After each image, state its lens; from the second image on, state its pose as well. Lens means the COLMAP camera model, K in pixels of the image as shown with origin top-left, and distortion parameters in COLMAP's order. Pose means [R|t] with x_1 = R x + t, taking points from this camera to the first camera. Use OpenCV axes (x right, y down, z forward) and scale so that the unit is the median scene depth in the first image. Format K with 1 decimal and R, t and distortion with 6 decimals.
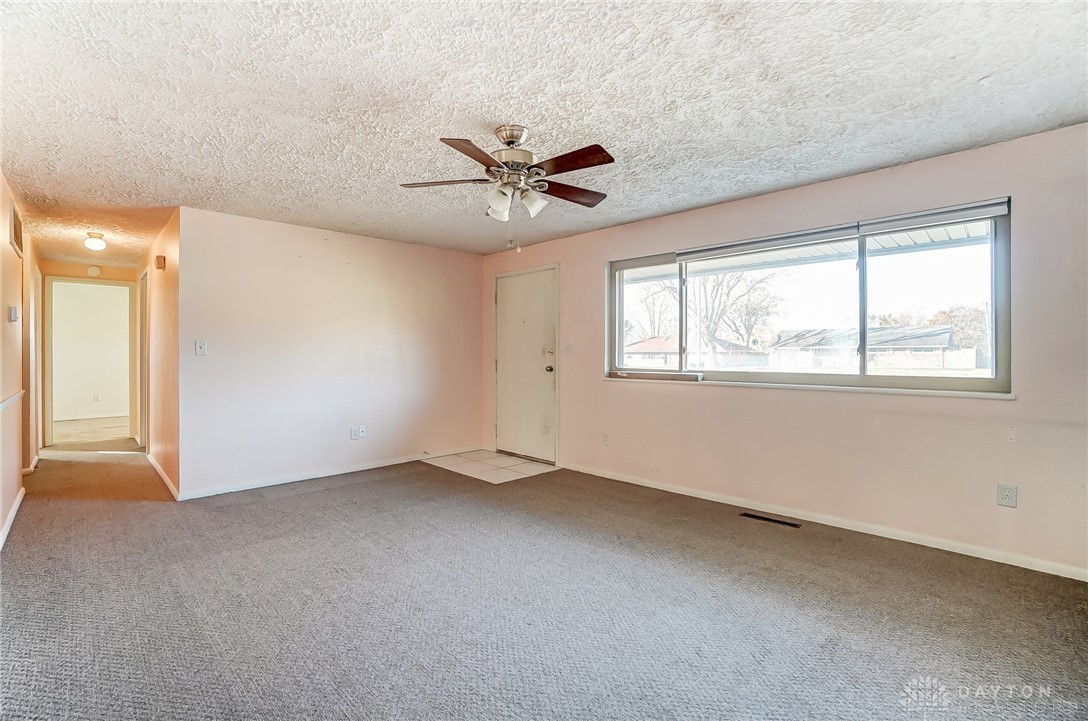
lens RADIAL K [[485.7, 0, 544.0], [0, 485.7, 360.5], [0, 0, 1]] dist [-0.066380, 0.023040]
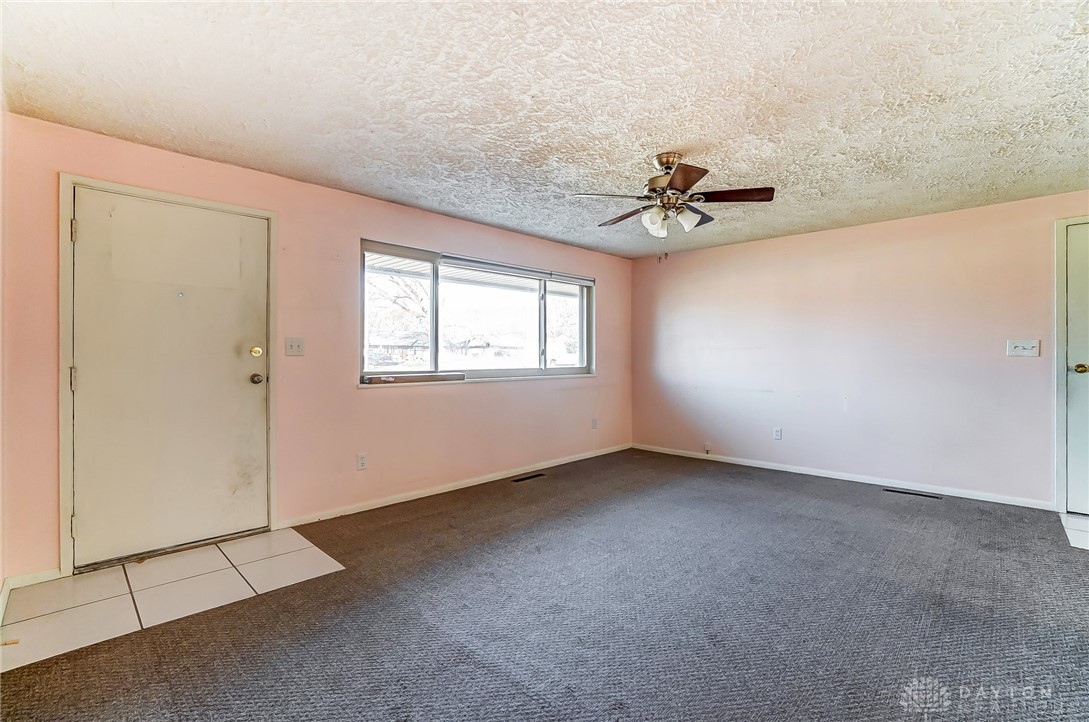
lens RADIAL K [[486.1, 0, 544.5], [0, 486.1, 361.0], [0, 0, 1]] dist [-0.066380, 0.023040]
pose [[-0.008827, -0.012640, 0.999881, -0.749246], [0.012053, 0.999846, 0.012746, -0.010459], [-0.999888, 0.012164, -0.008673, 0.809086]]
